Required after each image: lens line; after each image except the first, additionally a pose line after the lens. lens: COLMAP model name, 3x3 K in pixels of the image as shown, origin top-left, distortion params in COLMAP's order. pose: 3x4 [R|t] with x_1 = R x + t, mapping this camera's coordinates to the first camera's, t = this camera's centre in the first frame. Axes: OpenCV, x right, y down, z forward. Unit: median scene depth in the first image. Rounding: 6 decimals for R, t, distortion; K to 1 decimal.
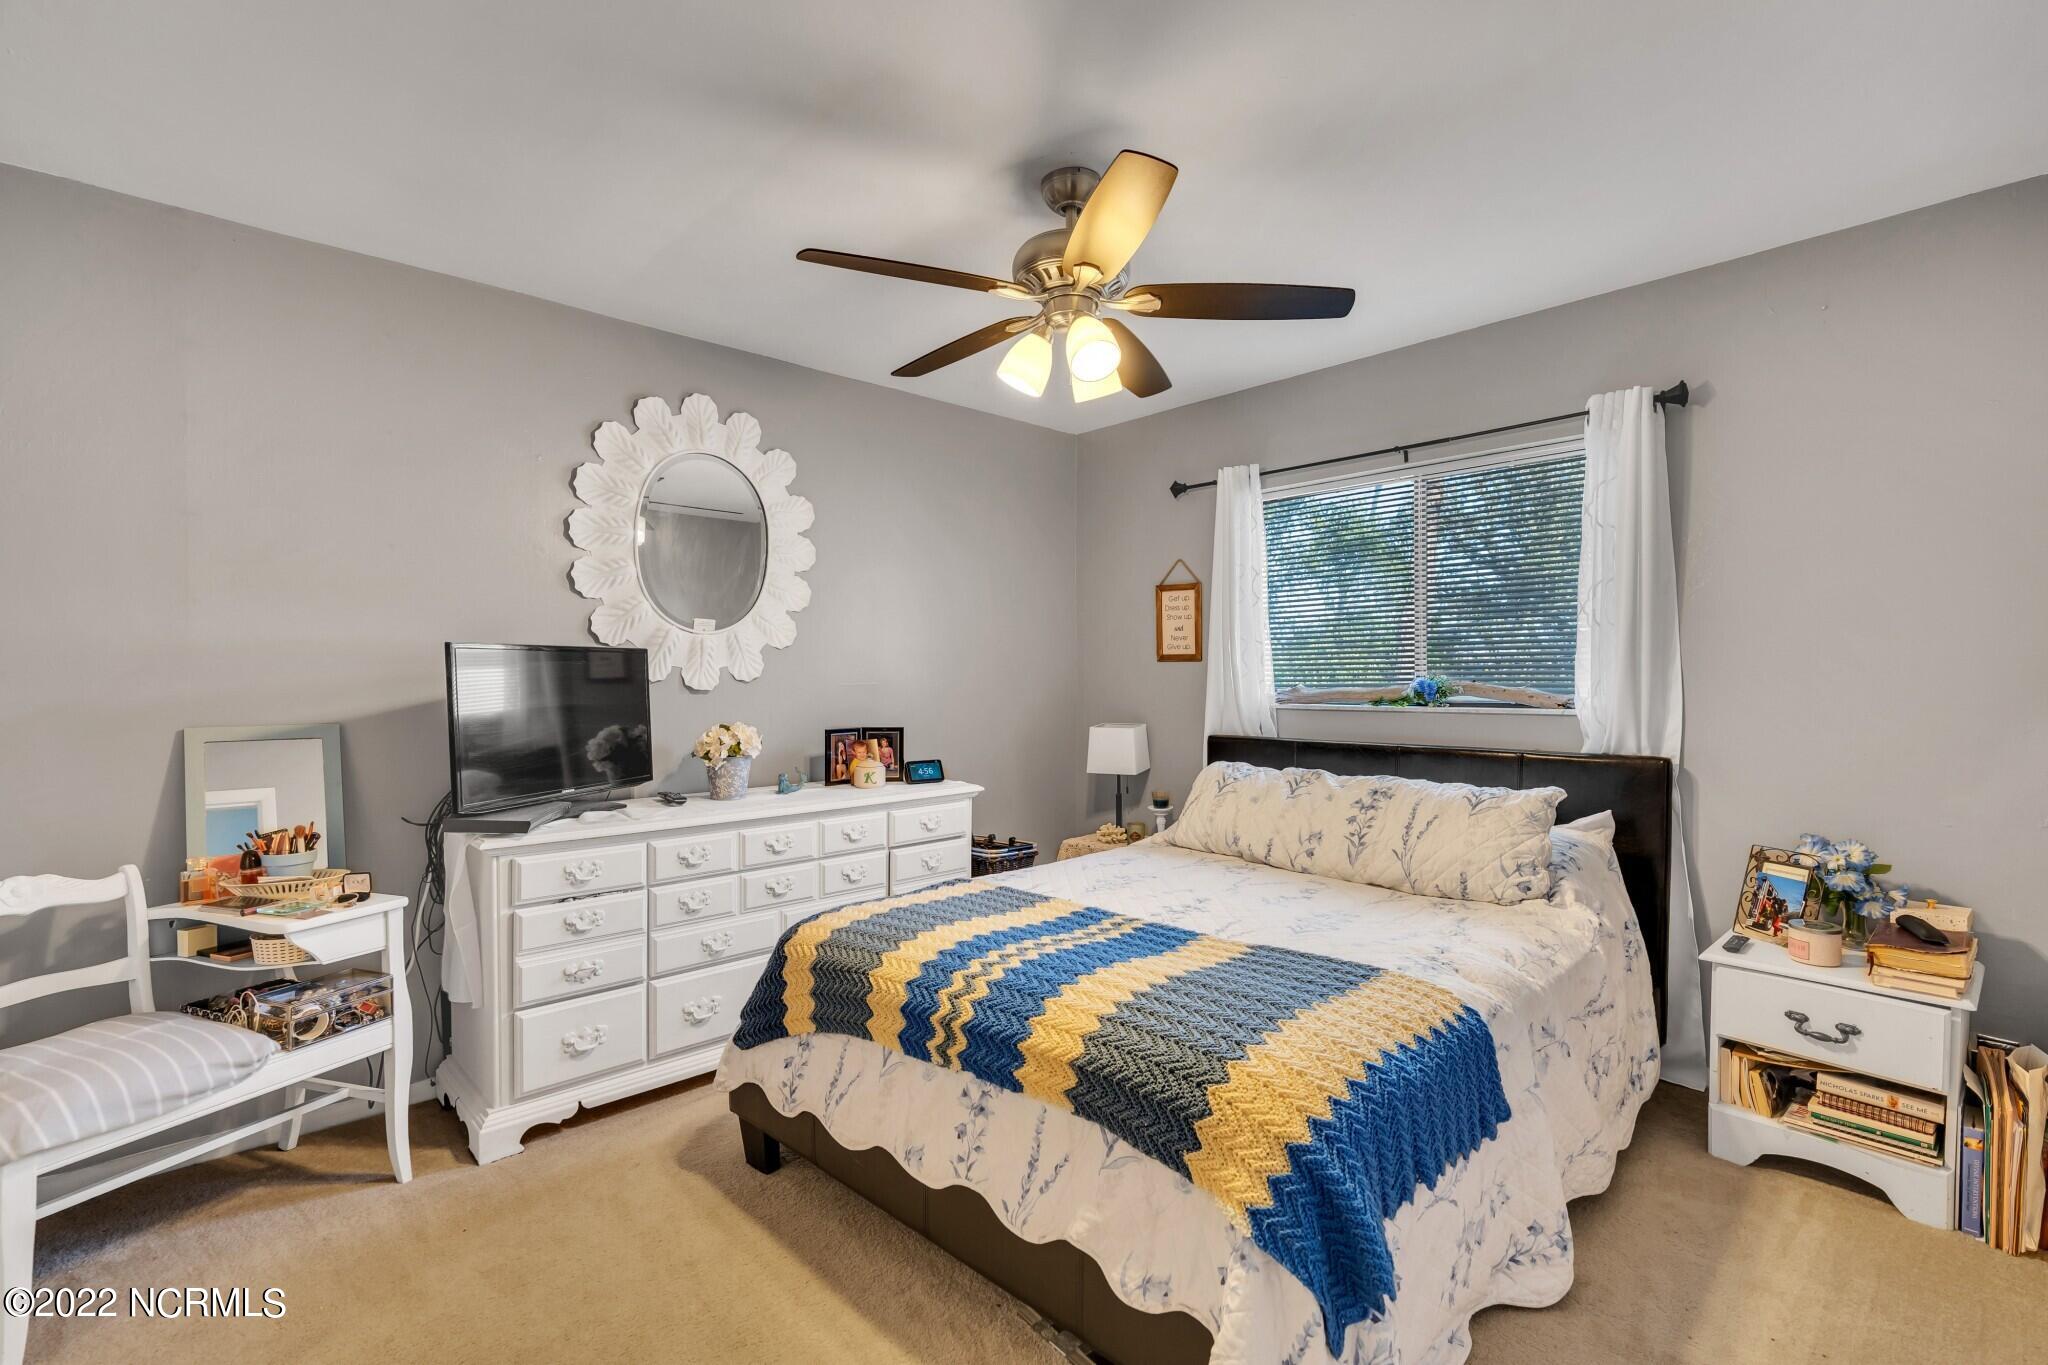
lens RADIAL K [[938.1, 0, 1028.4], [0, 938.1, 673.8], [0, 0, 1]] dist [-0.002548, 0.000744]
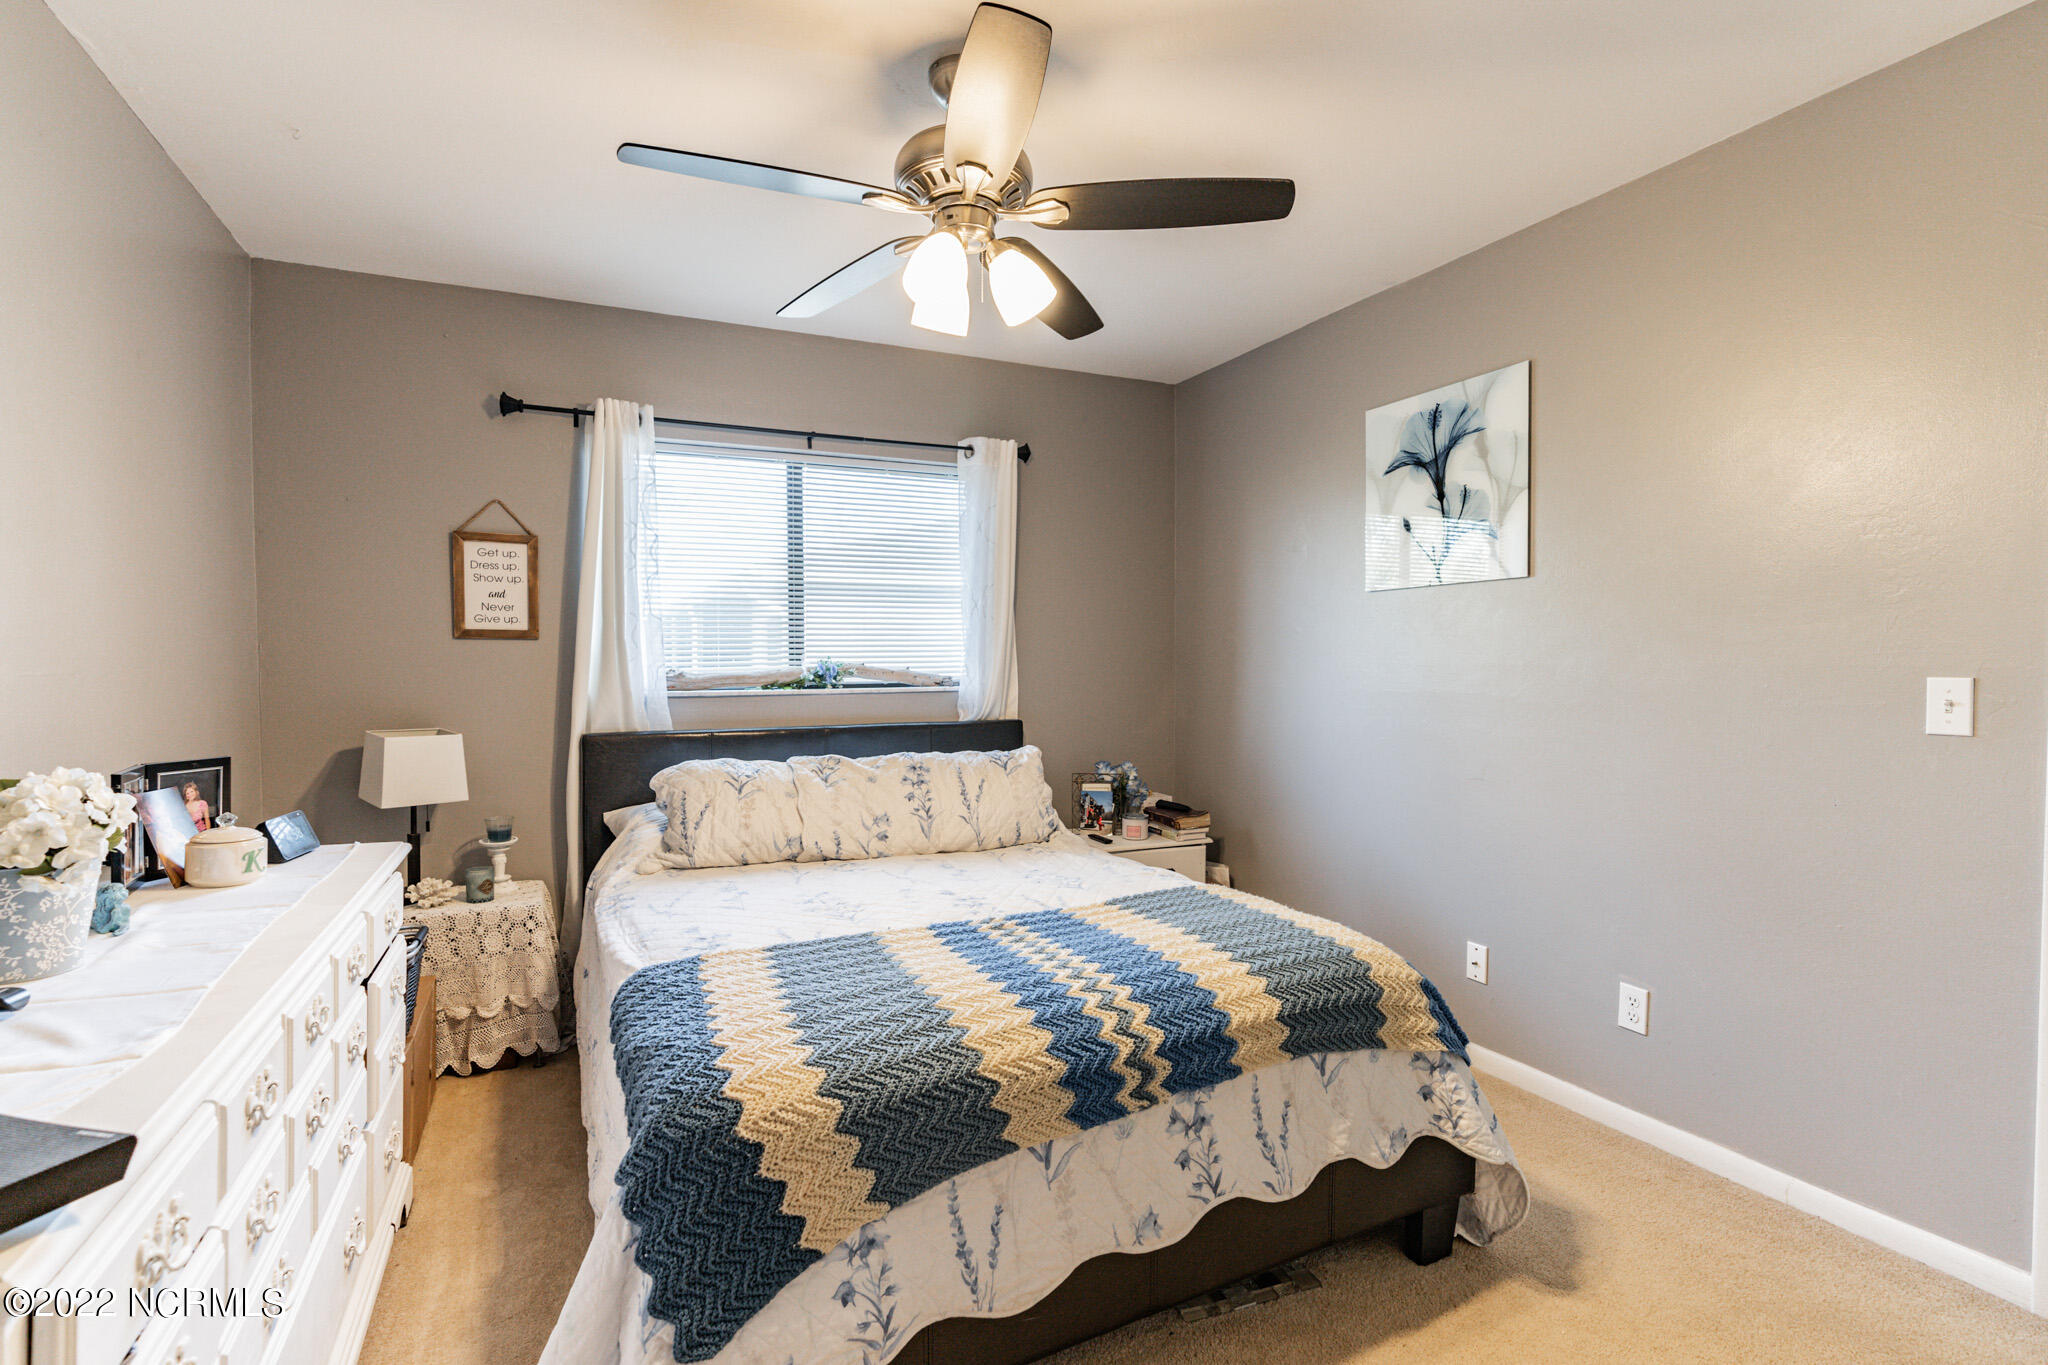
lens RADIAL K [[963.0, 0, 1024.0], [0, 963.0, 682.5], [0, 0, 1]] dist [-0.012989, 0.000286]
pose [[0.301723, -0.017878, 0.953228, -0.616264], [0.000328, 0.999826, 0.018648, 0.009365], [-0.953396, -0.005314, 0.301676, 0.547057]]
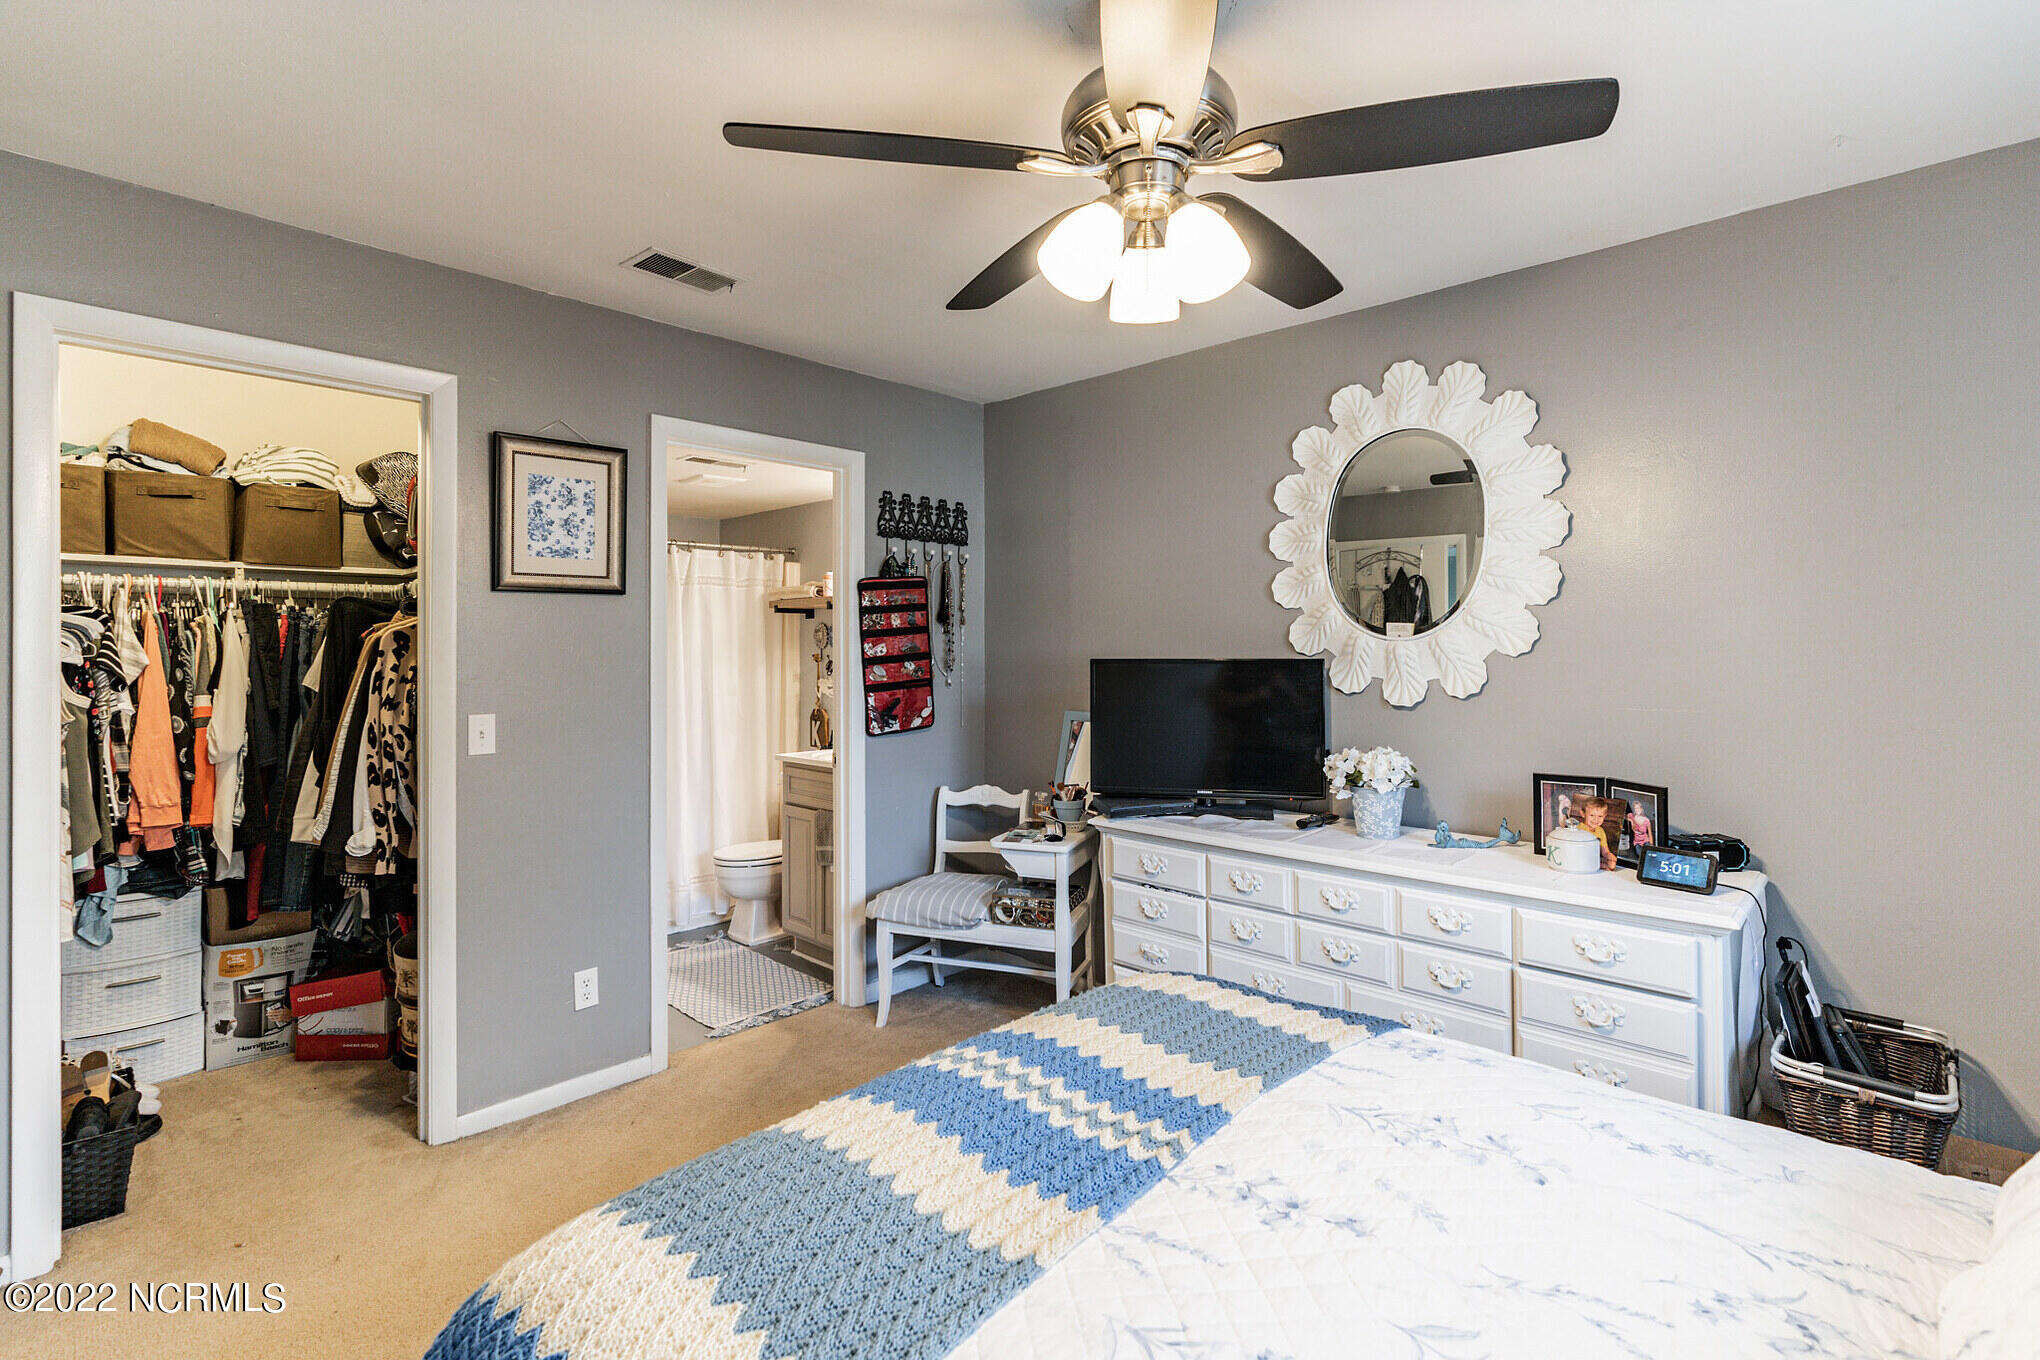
lens RADIAL K [[939.7, 0, 1022.6], [0, 939.7, 635.8], [0, 0, 1]] dist [-0.009317, 0.000969]
pose [[0.051790, -0.003109, -0.998653, 0.563574], [0.007828, 0.999966, -0.002707, -0.053753], [0.998627, -0.007678, 0.051813, 0.694570]]
